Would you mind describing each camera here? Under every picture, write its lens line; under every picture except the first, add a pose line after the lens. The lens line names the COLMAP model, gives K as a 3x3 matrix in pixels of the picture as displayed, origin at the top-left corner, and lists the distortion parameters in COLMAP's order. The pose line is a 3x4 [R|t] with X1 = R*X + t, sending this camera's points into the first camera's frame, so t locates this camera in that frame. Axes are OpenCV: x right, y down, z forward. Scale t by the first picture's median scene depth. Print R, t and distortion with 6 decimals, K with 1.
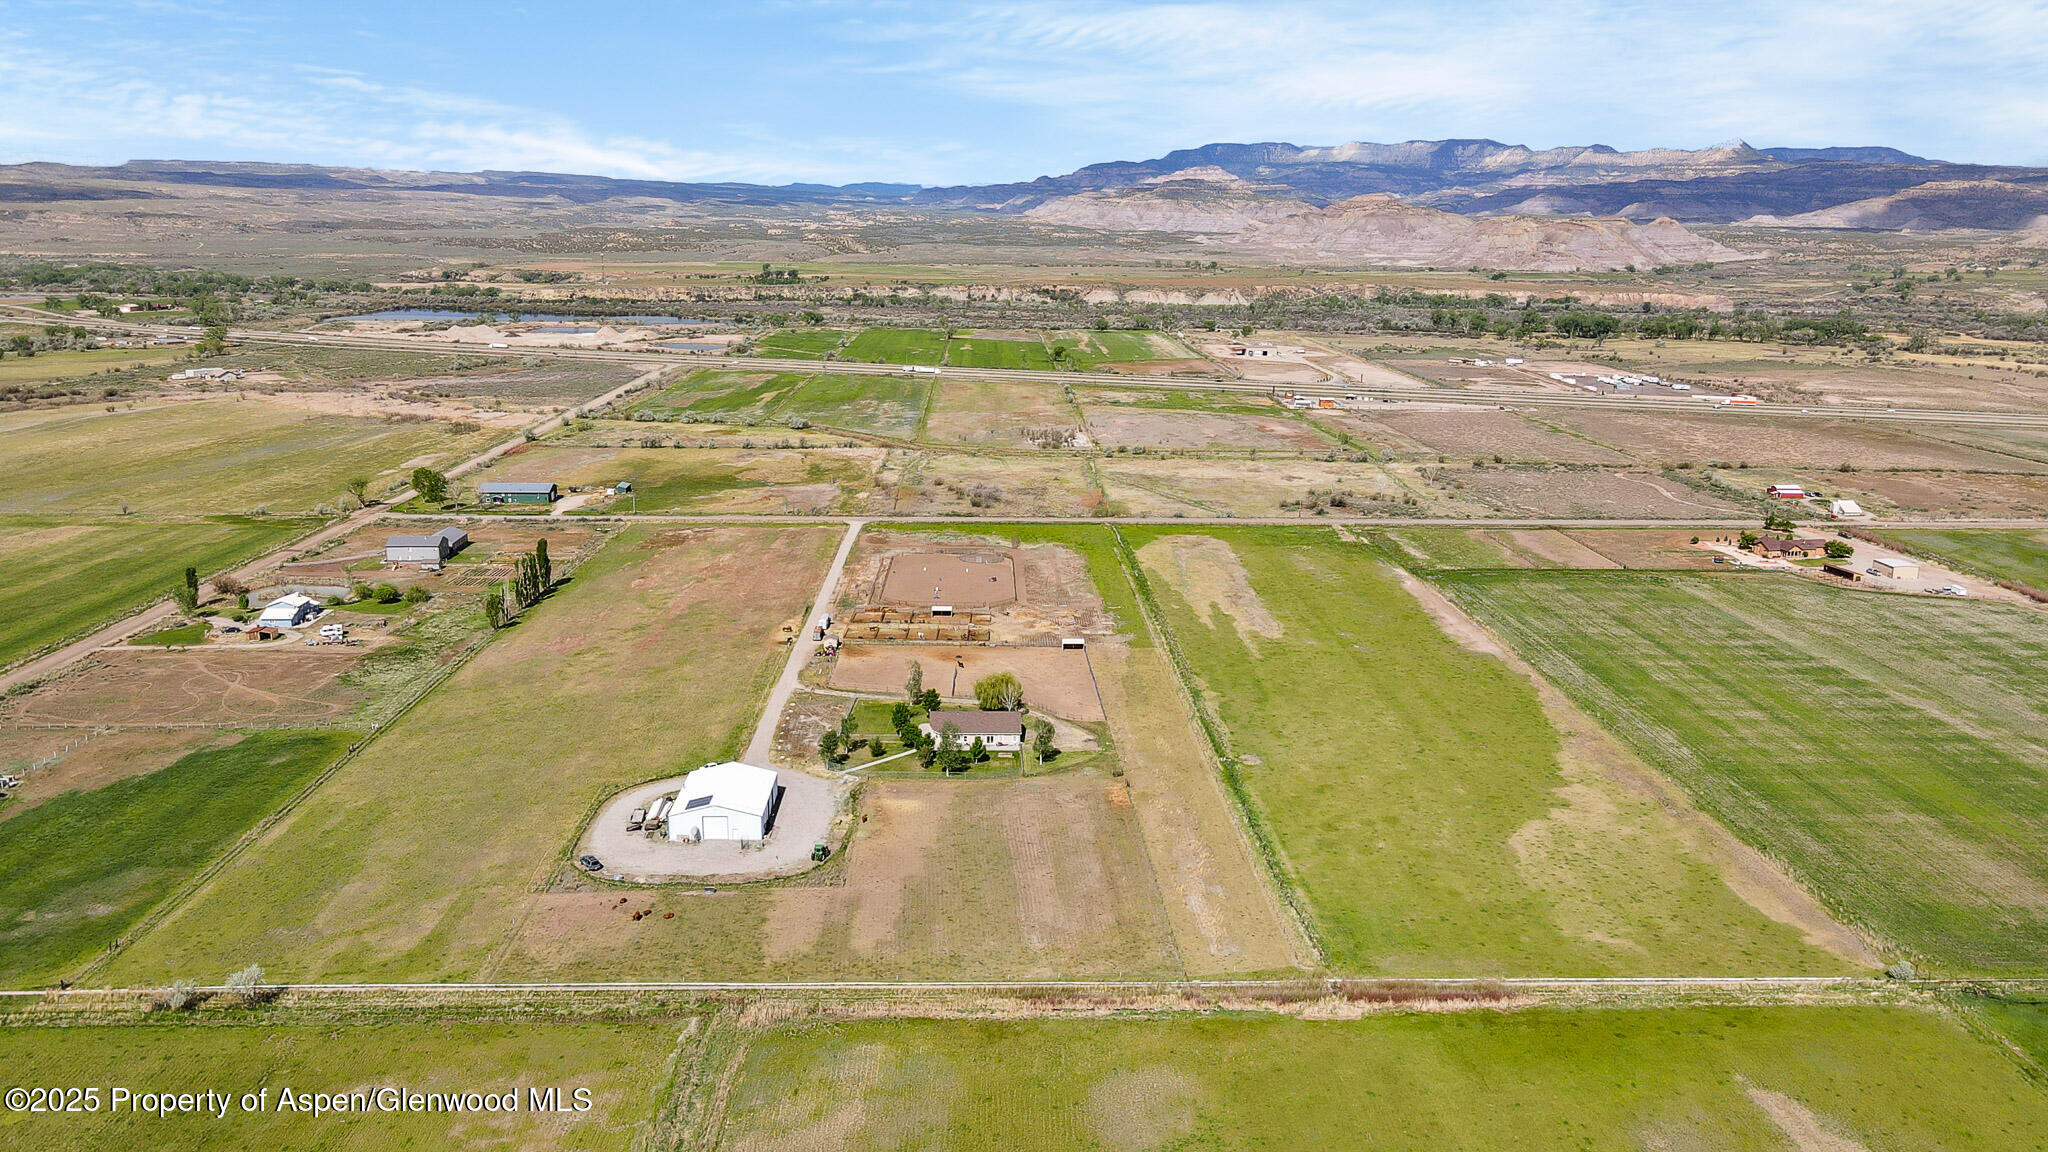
lens RADIAL K [[1517.5, 0, 1017.2], [0, 1517.5, 563.5], [0, 0, 1]] dist [-0.011642, 0.049850]
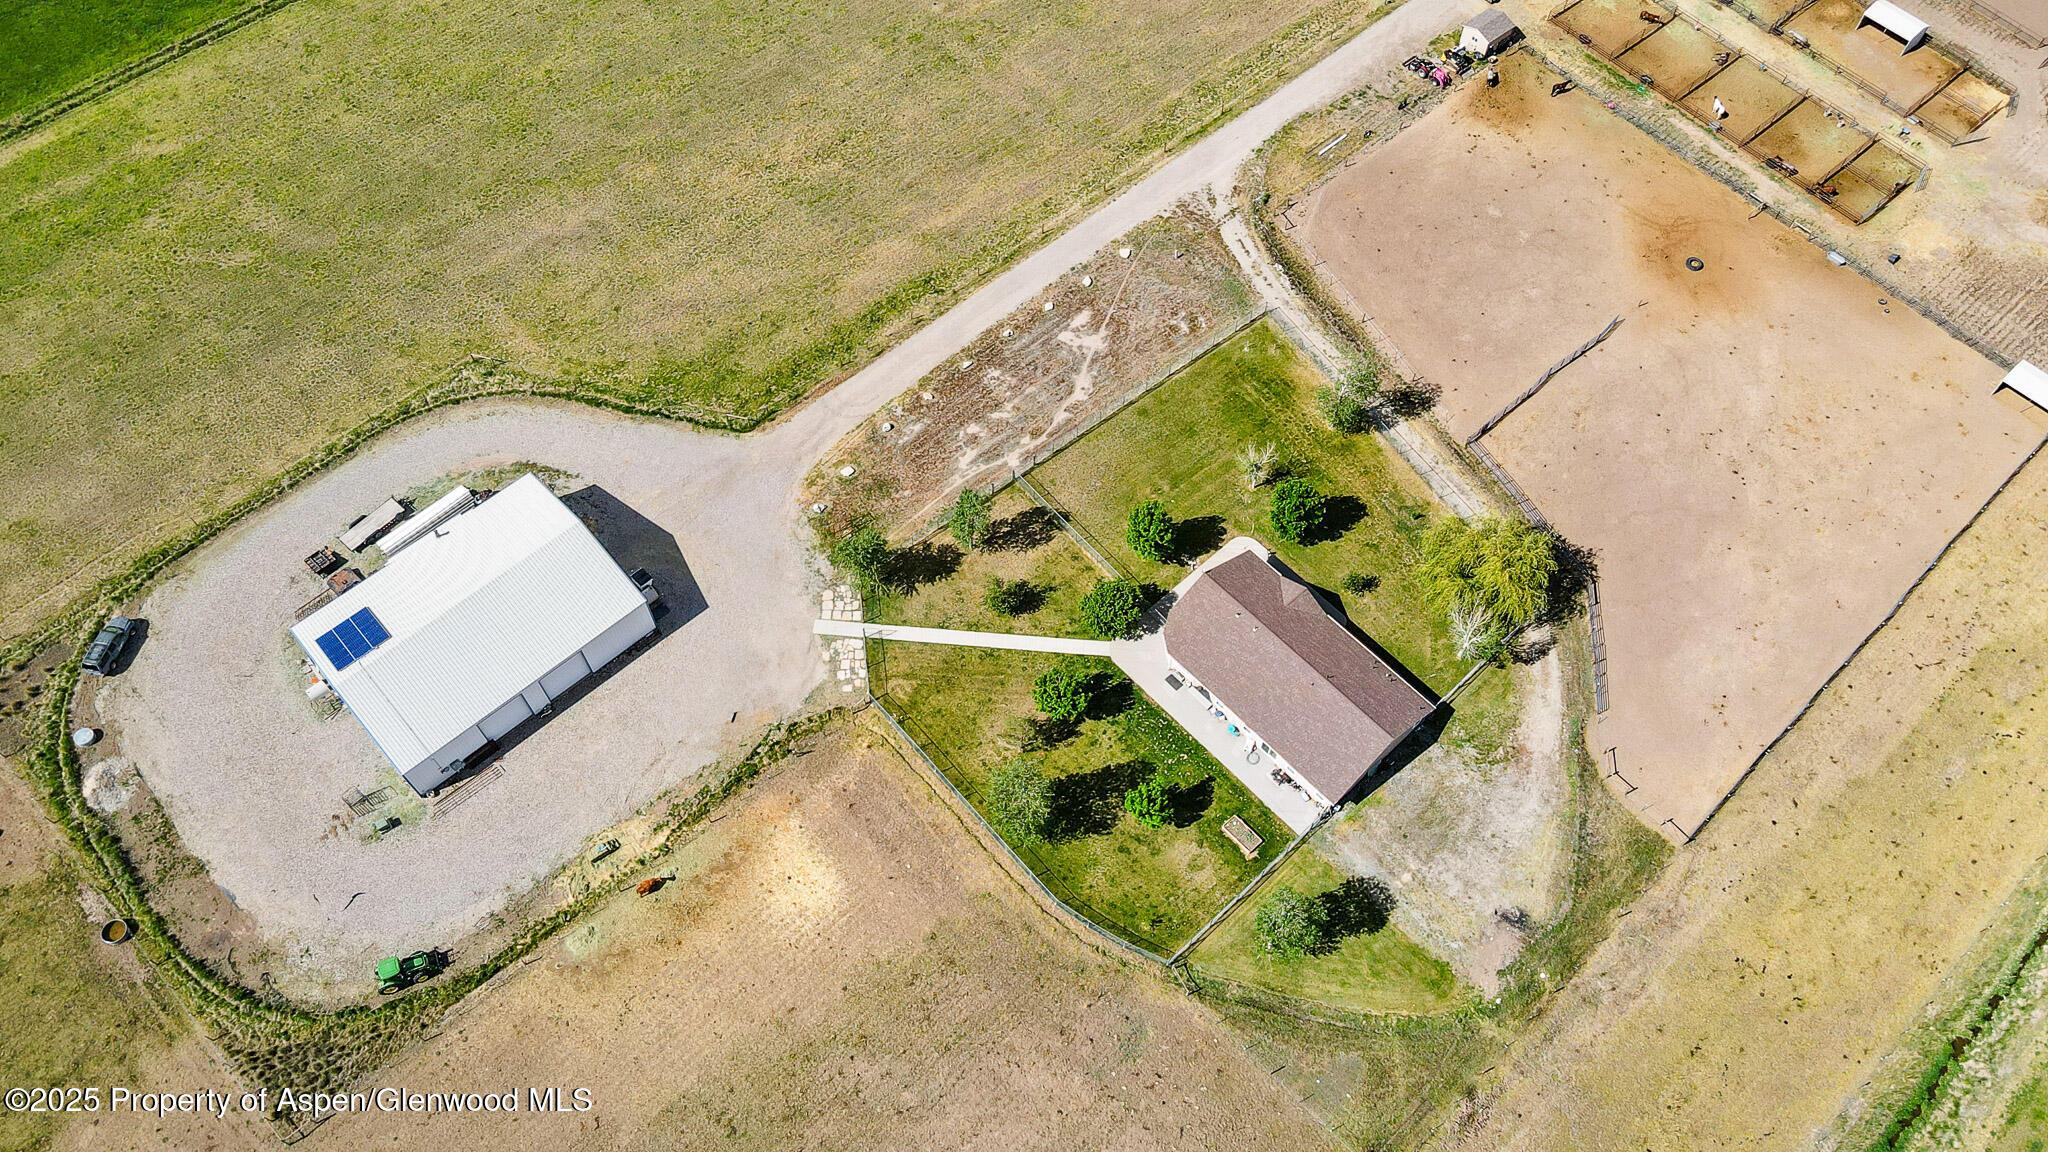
lens RADIAL K [[1517.5, 0, 1017.2], [0, 1517.5, 563.5], [0, 0, 1]] dist [-0.011642, 0.049850]
pose [[0.654320, 0.642837, -0.398280, 0.053718], [-0.161968, 0.633583, 0.756531, -0.162326], [0.738669, -0.430505, 0.518685, 0.714128]]
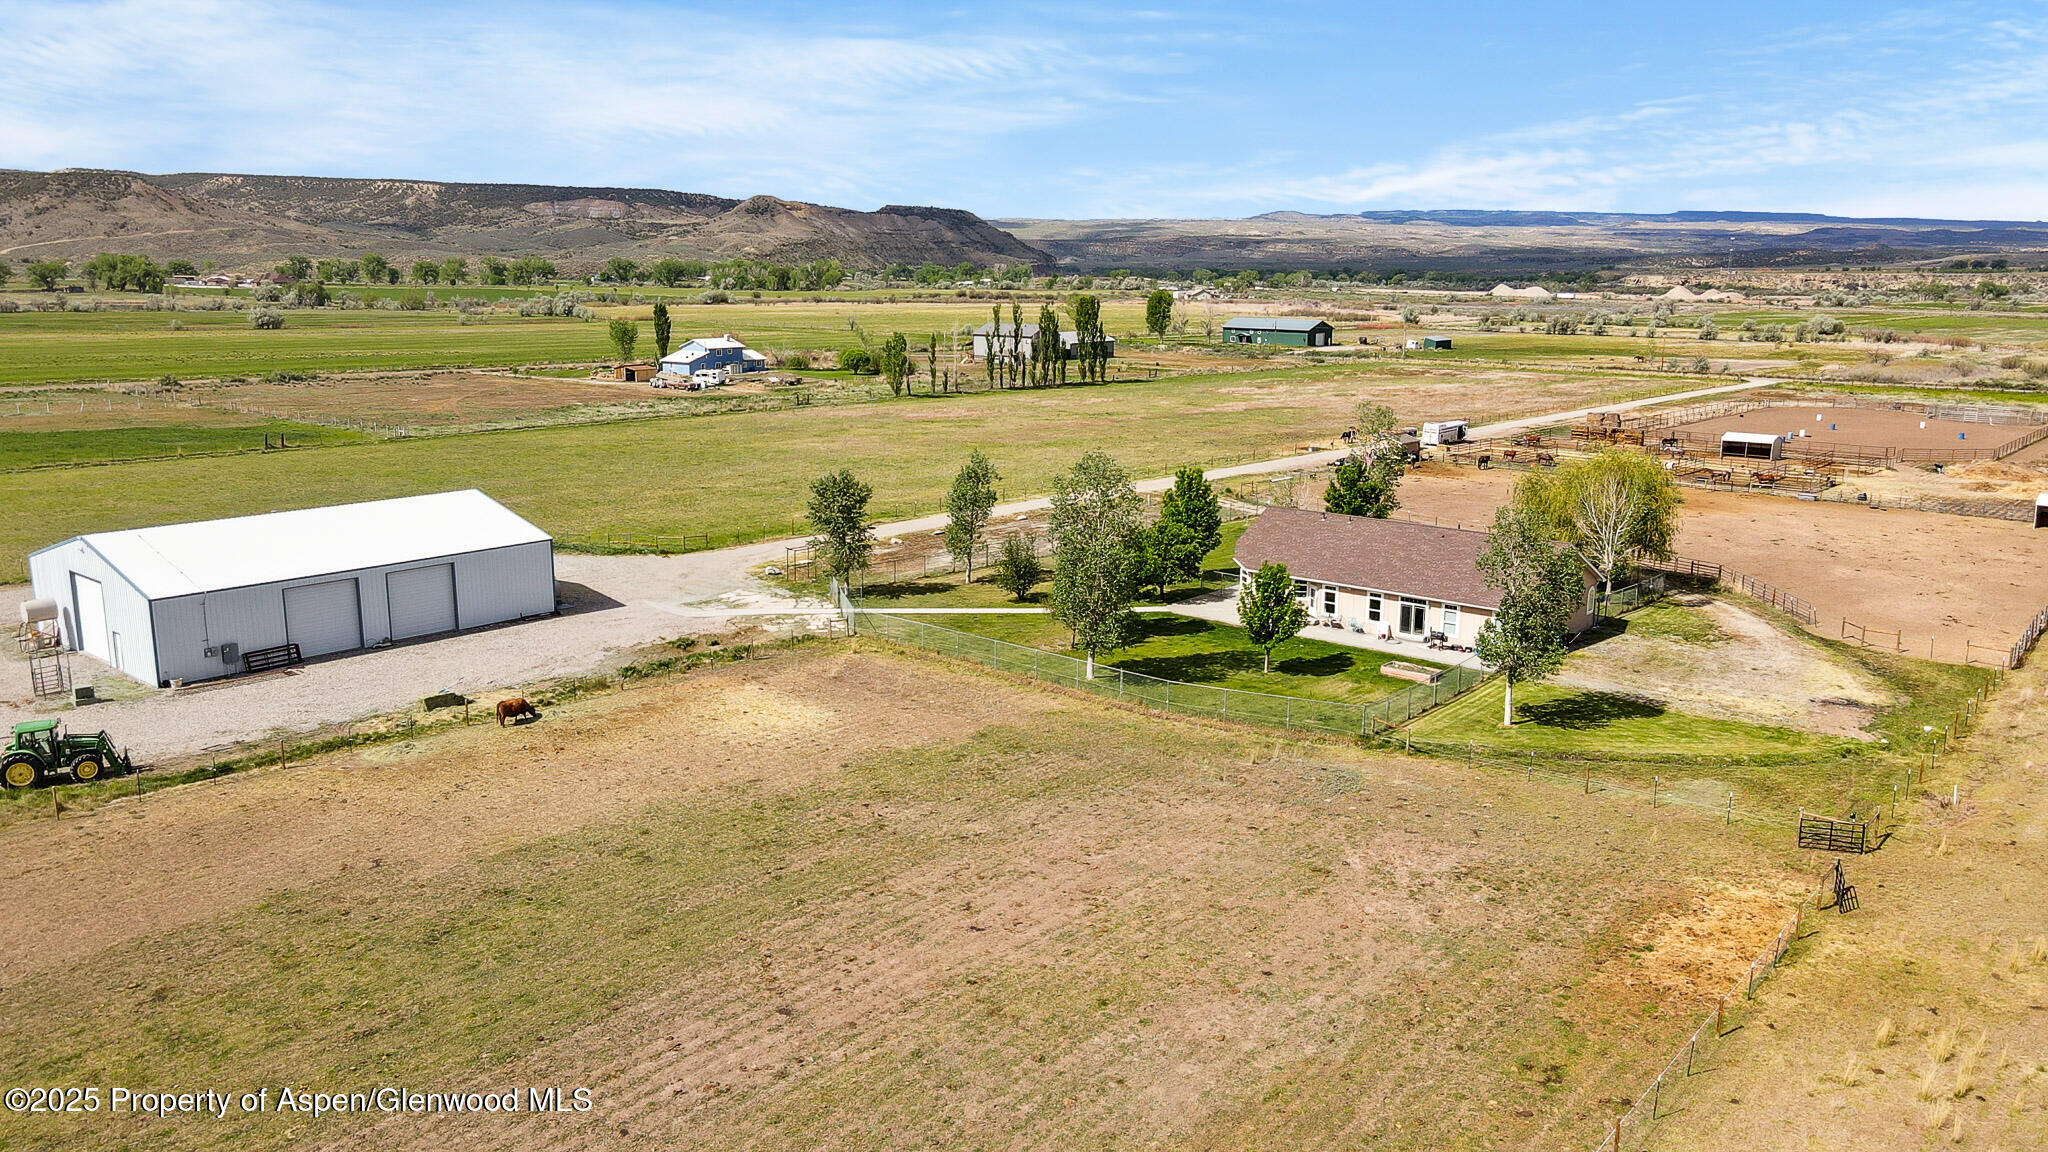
lens RADIAL K [[1517.5, 0, 1017.2], [0, 1517.5, 563.5], [0, 0, 1]] dist [-0.011642, 0.049850]
pose [[0.739215, 0.125522, -0.661669, 0.096012], [-0.147646, 0.988781, 0.022627, 0.100439], [0.657086, 0.080967, 0.749455, 0.686354]]
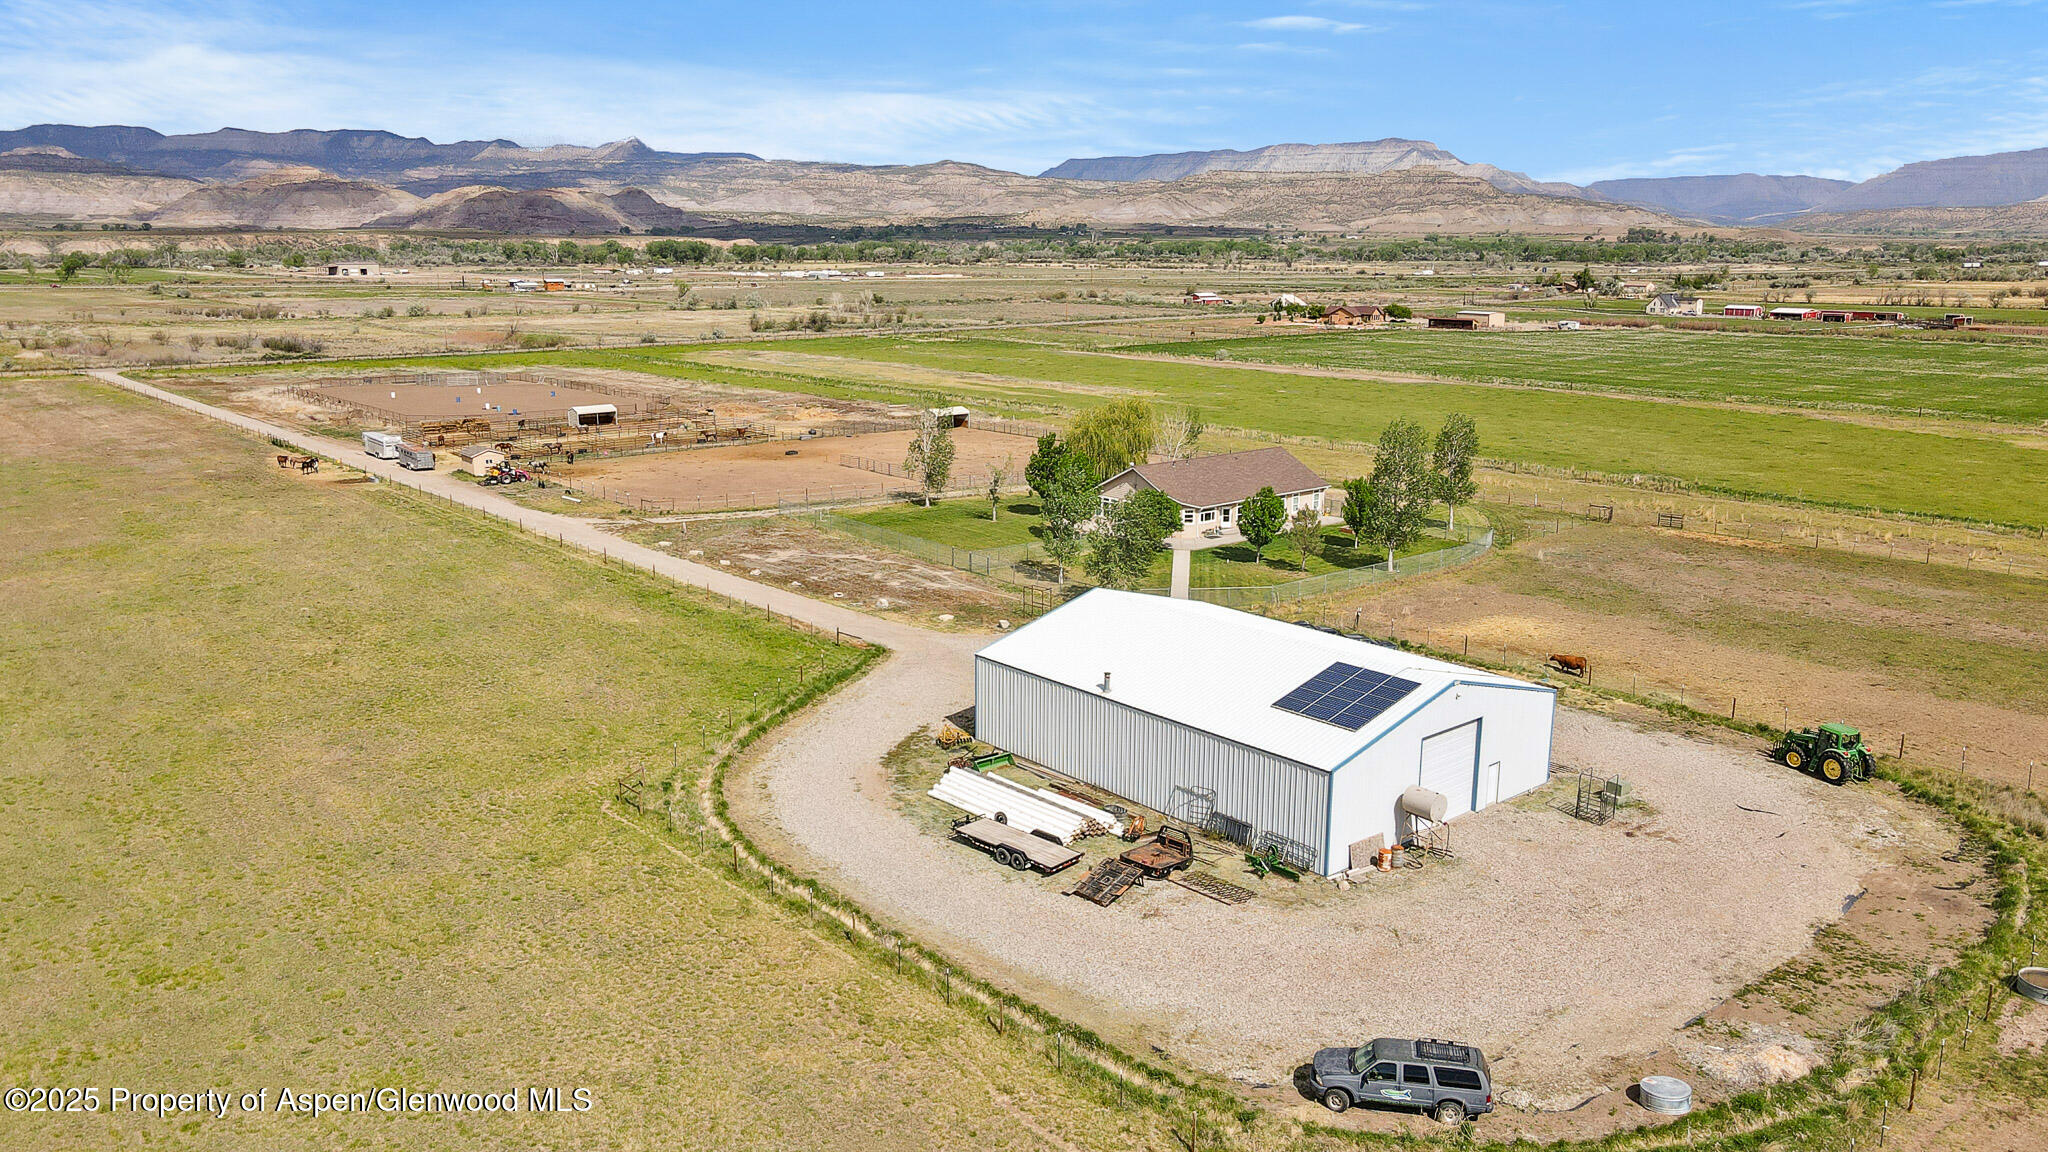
lens RADIAL K [[1517.5, 0, 1017.2], [0, 1517.5, 563.5], [0, 0, 1]] dist [-0.011642, 0.049850]
pose [[0.774633, -0.142973, 0.616037, -0.303539], [0.145411, 0.988277, 0.046519, 0.091585], [-0.615467, 0.053544, 0.786342, 0.650938]]
